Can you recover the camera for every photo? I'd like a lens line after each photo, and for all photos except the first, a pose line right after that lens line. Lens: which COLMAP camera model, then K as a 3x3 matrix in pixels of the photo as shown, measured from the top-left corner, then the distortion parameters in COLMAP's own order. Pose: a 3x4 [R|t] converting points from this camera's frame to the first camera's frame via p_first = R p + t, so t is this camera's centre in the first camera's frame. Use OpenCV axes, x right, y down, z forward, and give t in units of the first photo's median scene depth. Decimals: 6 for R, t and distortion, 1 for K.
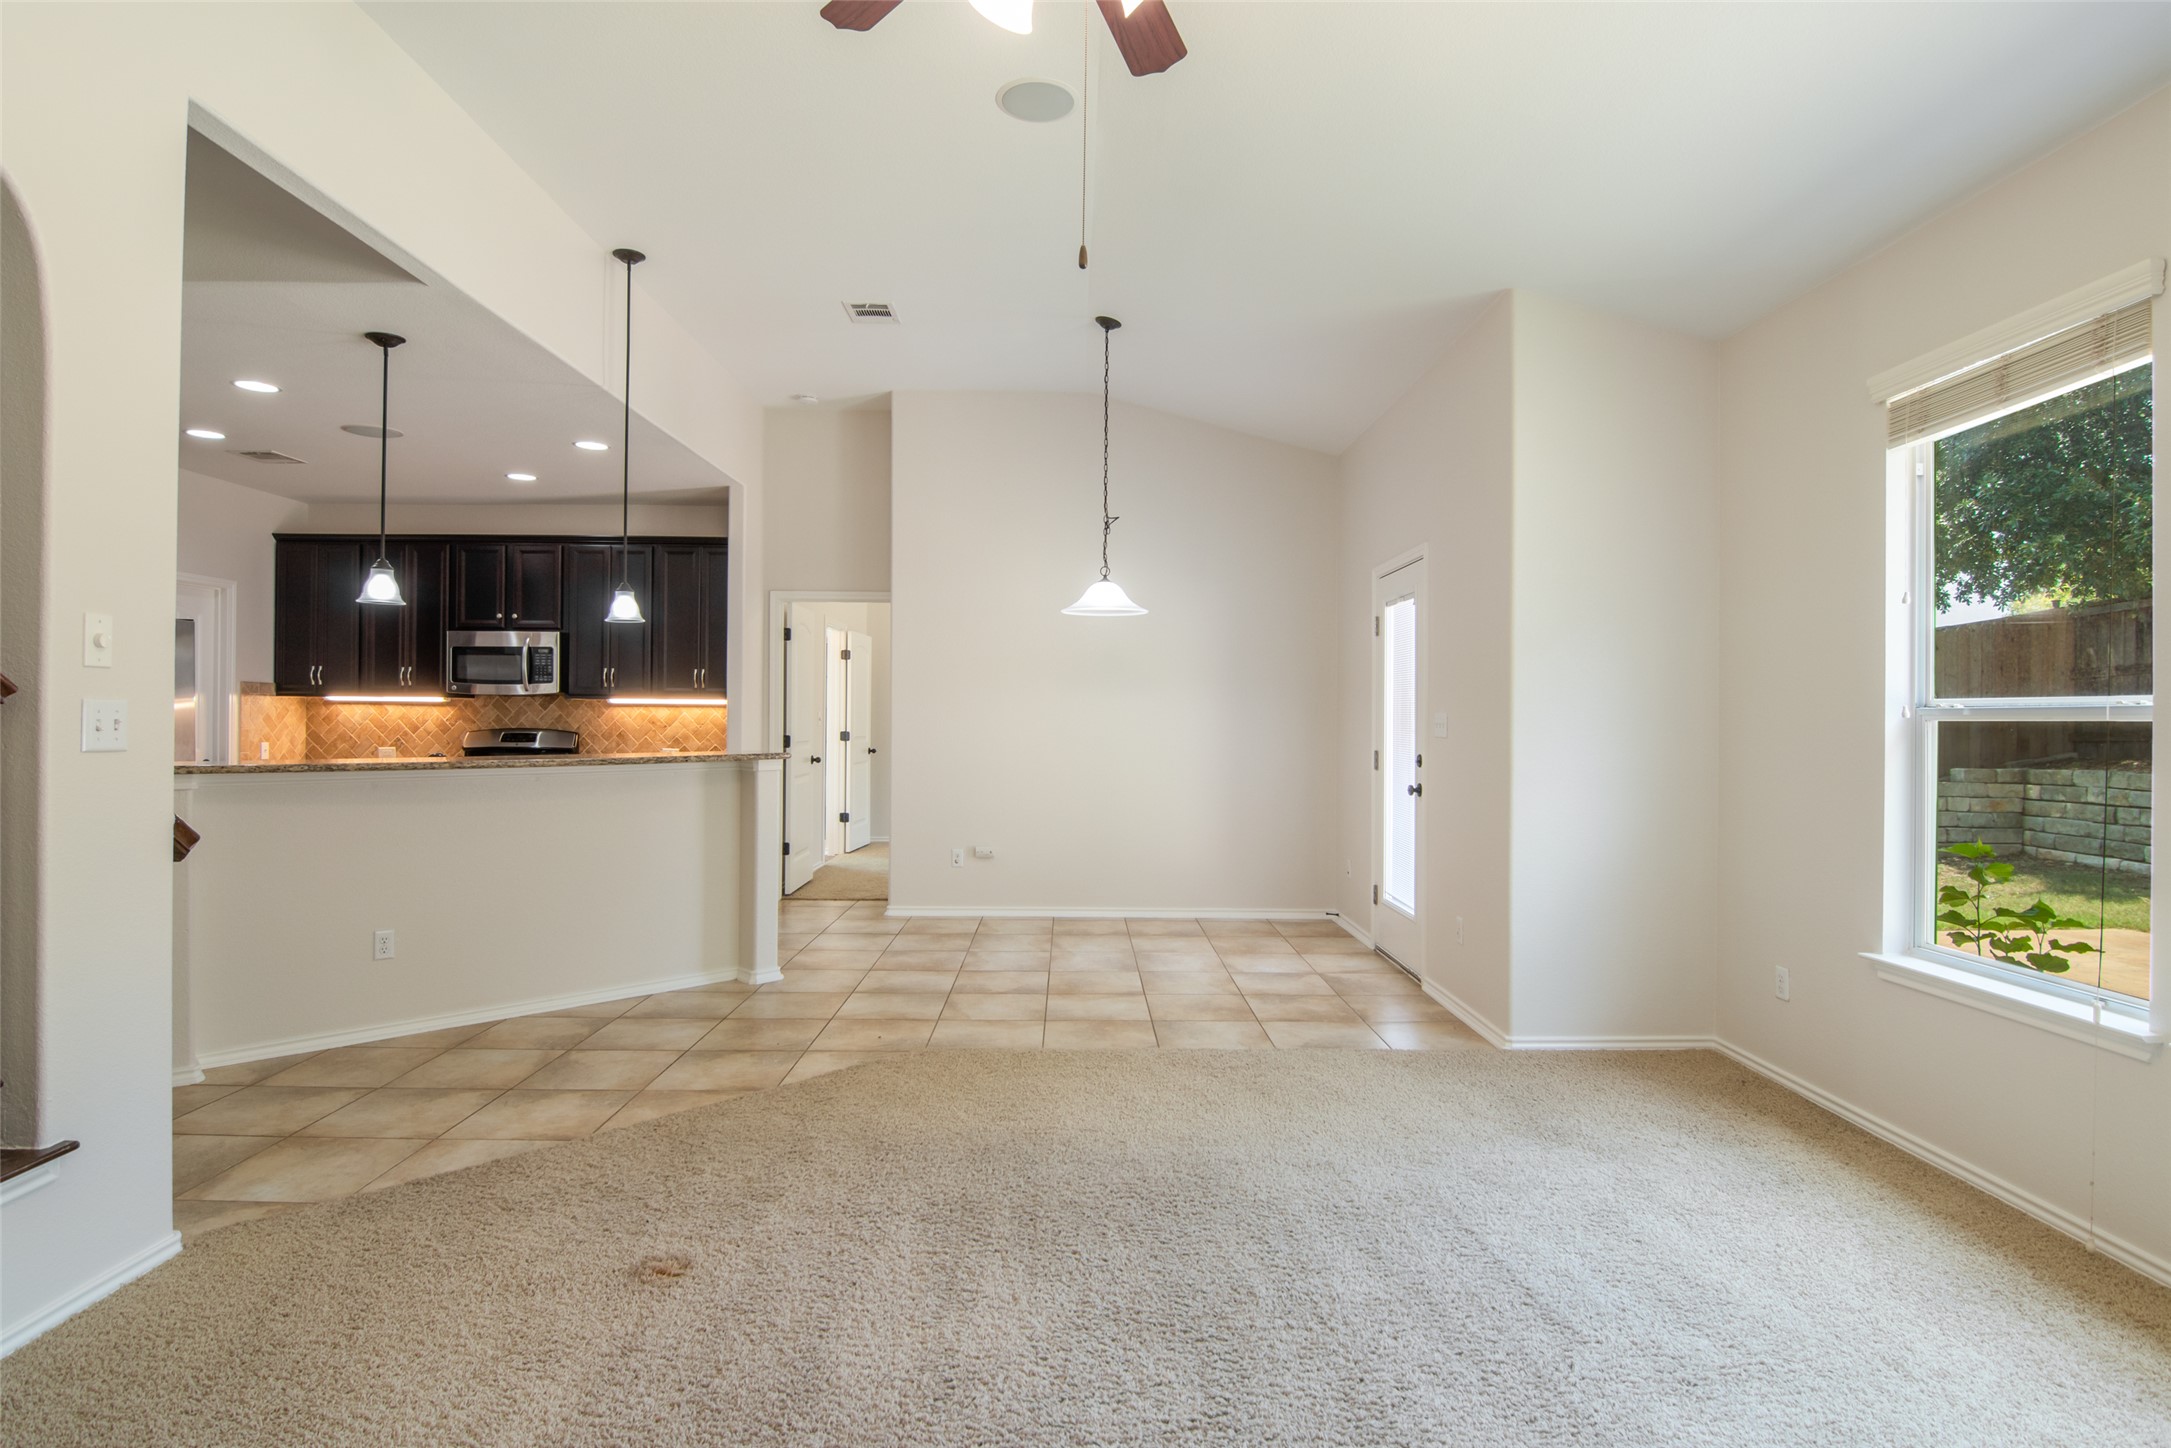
lens RADIAL K [[1109.6, 0, 1082.9], [0, 1109.6, 716.1], [0, 0, 1]] dist [-0.006999, -0.011033]
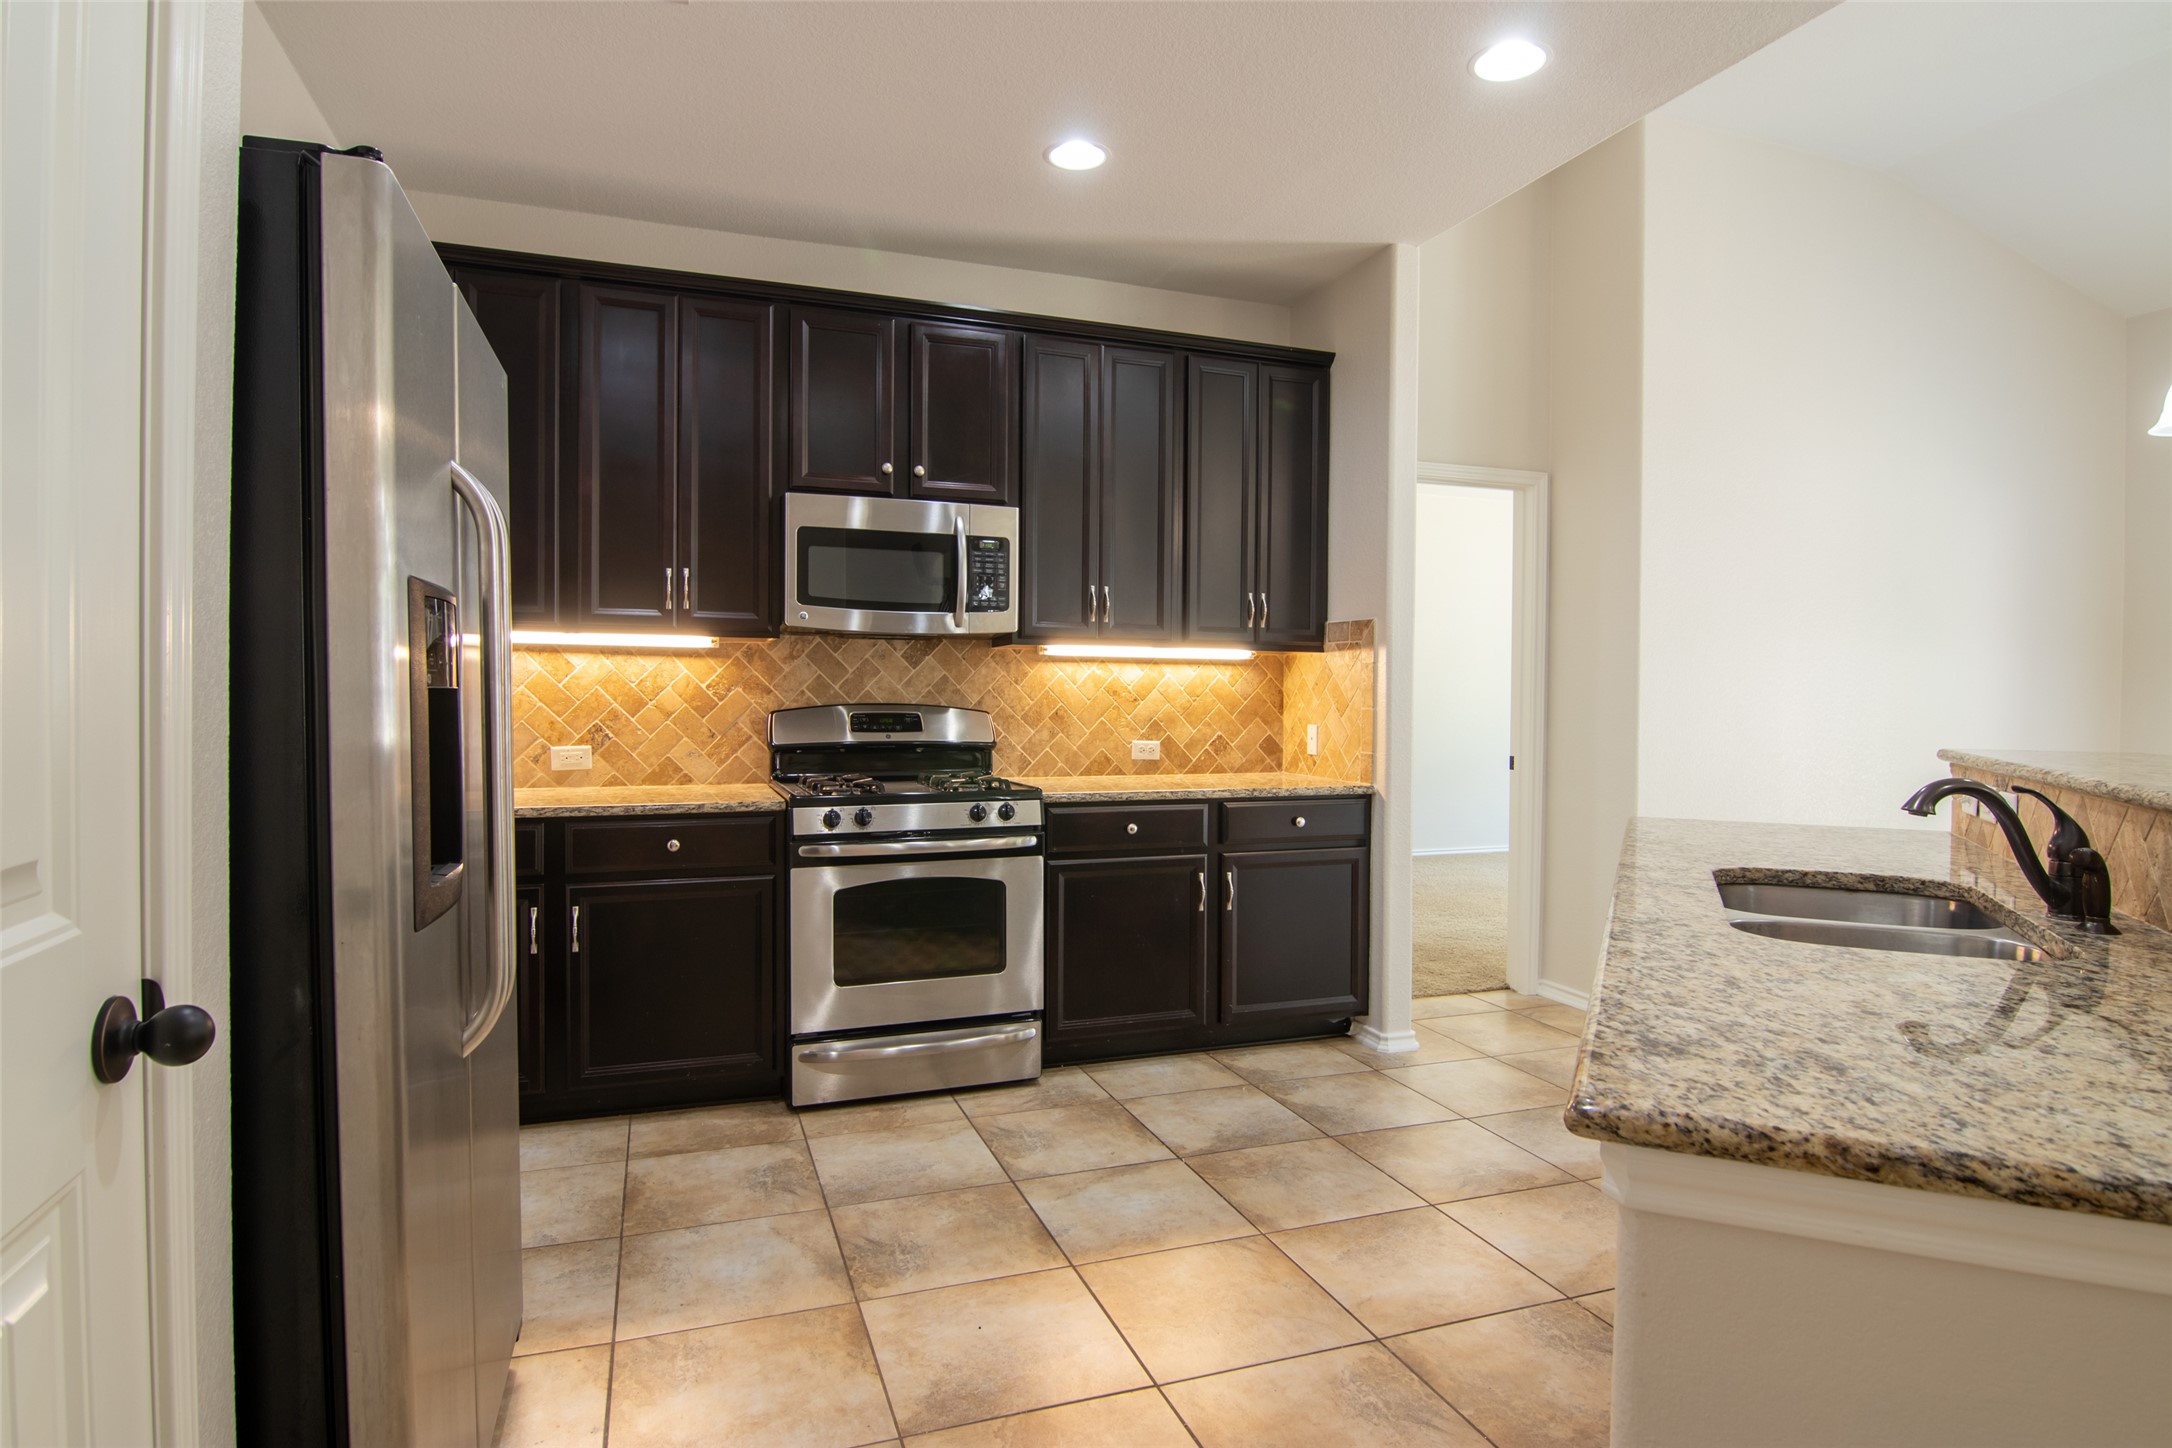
lens RADIAL K [[1188.7, 0, 1083.3], [0, 1188.7, 716.0], [0, 0, 1]] dist [-0.003038, -0.013013]
pose [[0.942628, -0.005652, 0.333797, -0.628763], [-0.001479, 0.999776, 0.021105, 0.005451], [-0.333841, -0.020388, 0.942409, 0.494842]]
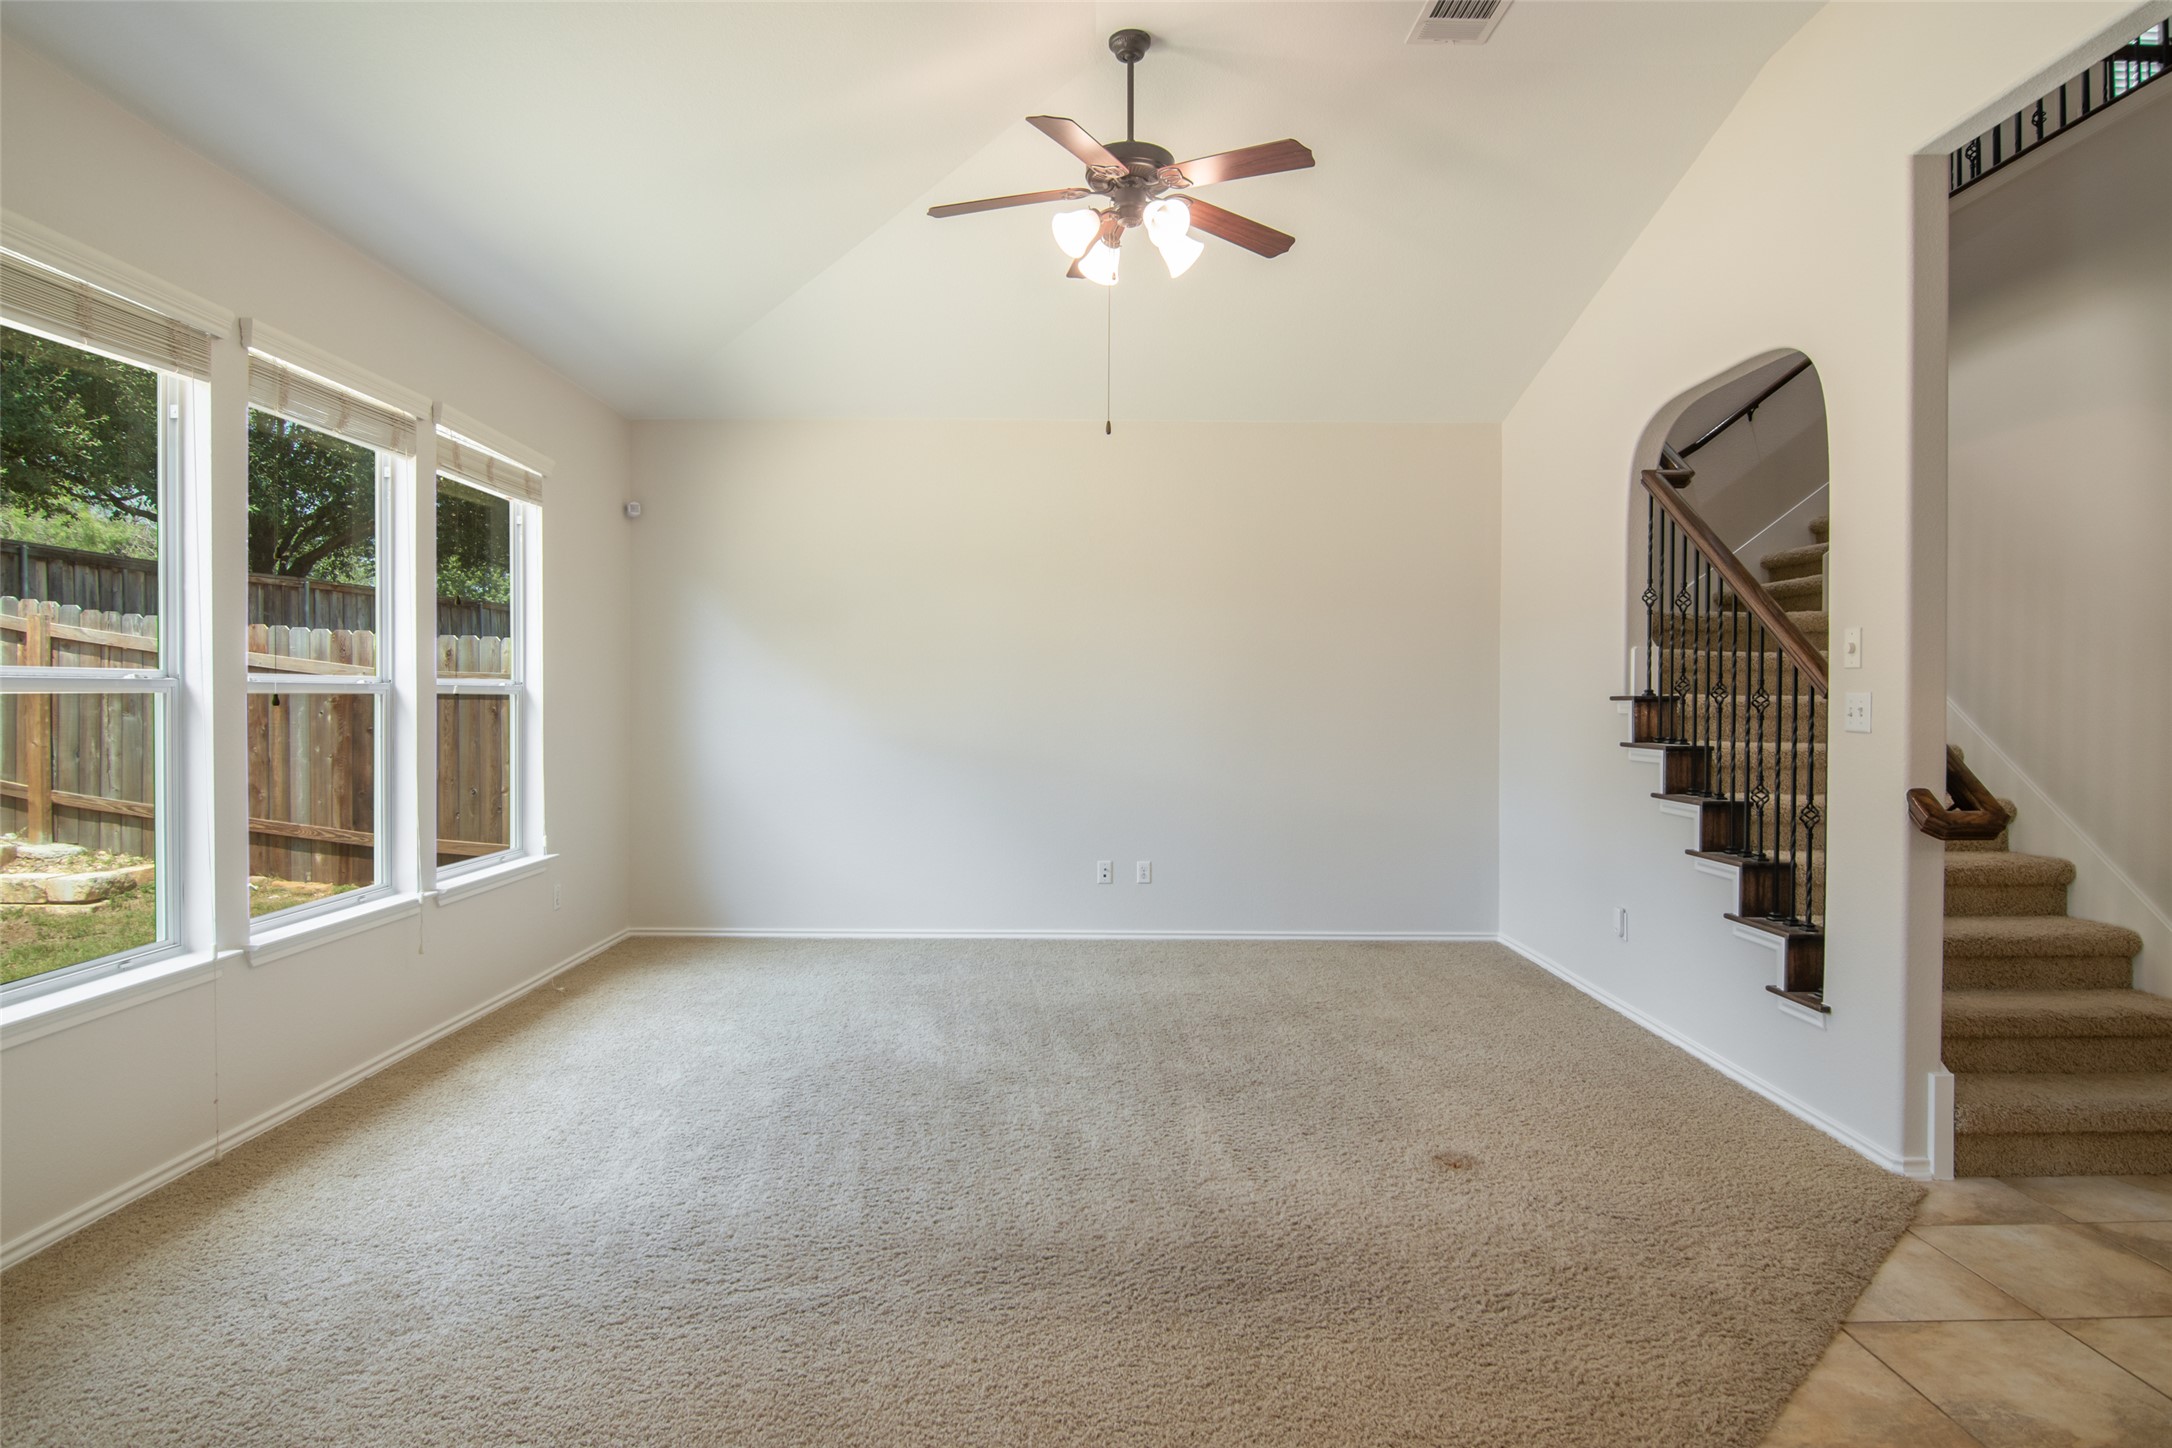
lens RADIAL K [[1188.7, 0, 1083.3], [0, 1188.7, 716.0], [0, 0, 1]] dist [-0.003038, -0.013013]
pose [[-0.999925, -0.009811, 0.007285, 0.005923], [-0.009709, 0.999857, 0.013861, 0.000926], [-0.007420, 0.013789, -0.999877, 0.782503]]
